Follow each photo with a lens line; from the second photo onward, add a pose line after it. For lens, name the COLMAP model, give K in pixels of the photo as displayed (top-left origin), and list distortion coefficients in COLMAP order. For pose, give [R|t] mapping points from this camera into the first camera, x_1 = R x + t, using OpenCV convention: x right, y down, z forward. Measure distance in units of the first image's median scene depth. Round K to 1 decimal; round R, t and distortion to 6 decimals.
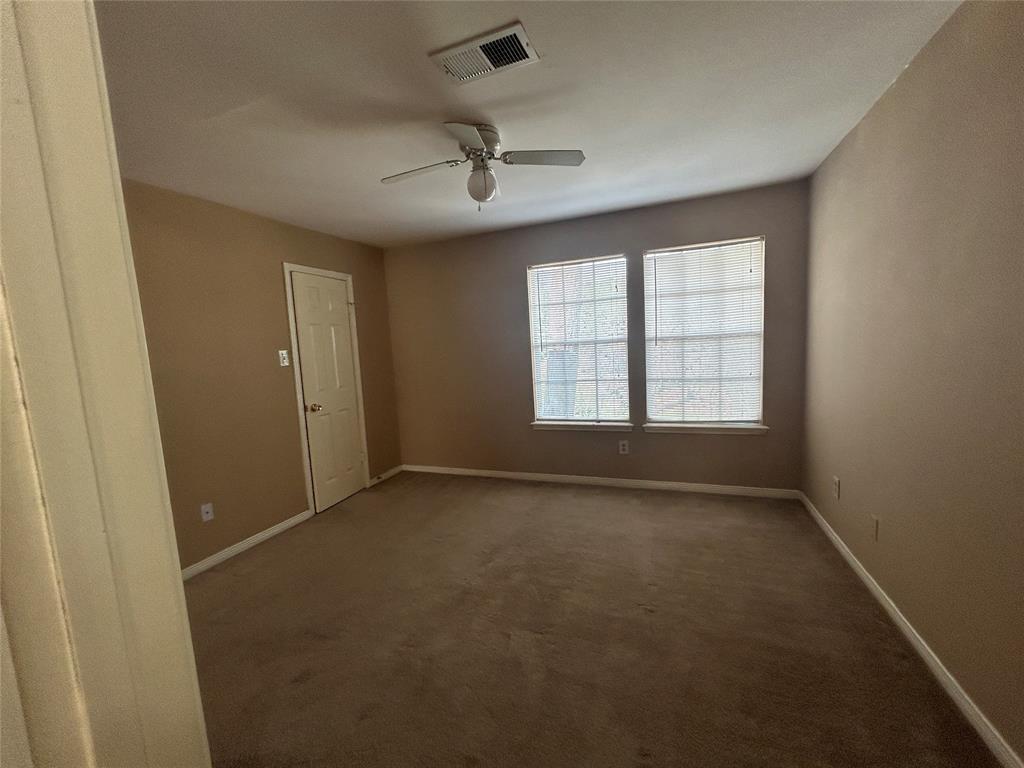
lens RADIAL K [[414.7, 0, 513.4], [0, 414.7, 384.9], [0, 0, 1]] dist [0.011357, 0.000035]
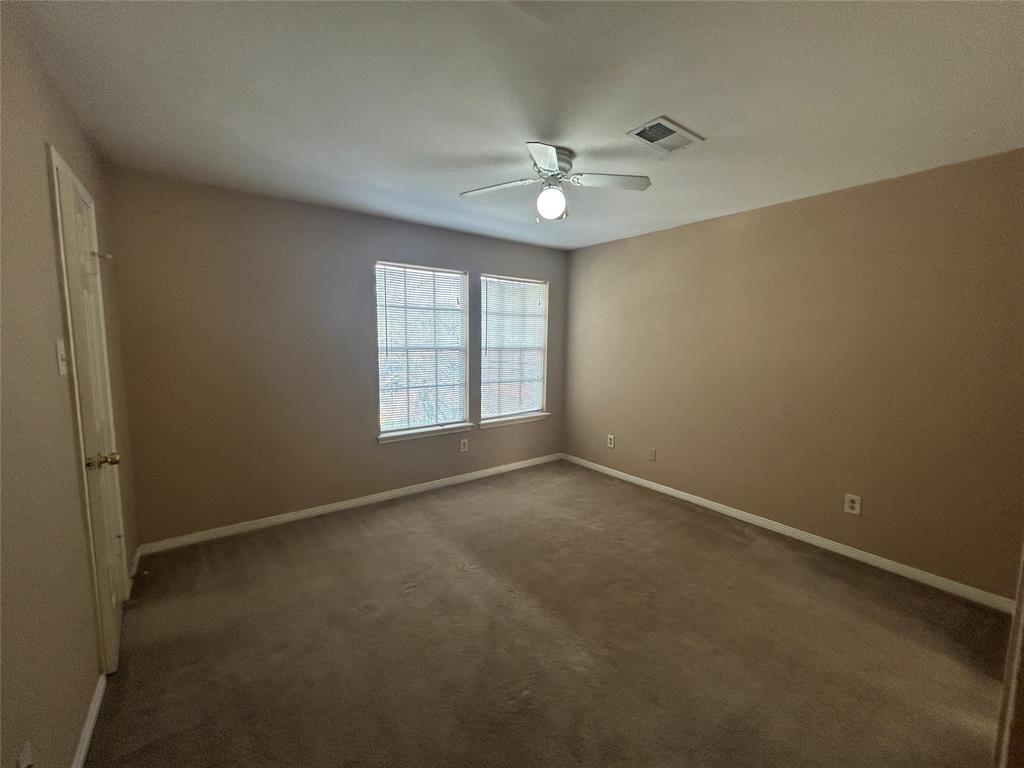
lens RADIAL K [[414.7, 0, 513.4], [0, 414.7, 384.9], [0, 0, 1]] dist [0.011357, 0.000035]
pose [[0.513667, -0.028519, 0.857515, -0.636883], [0.053420, 0.998571, 0.001210, -0.004758], [-0.856325, 0.045187, 0.514457, 0.329383]]
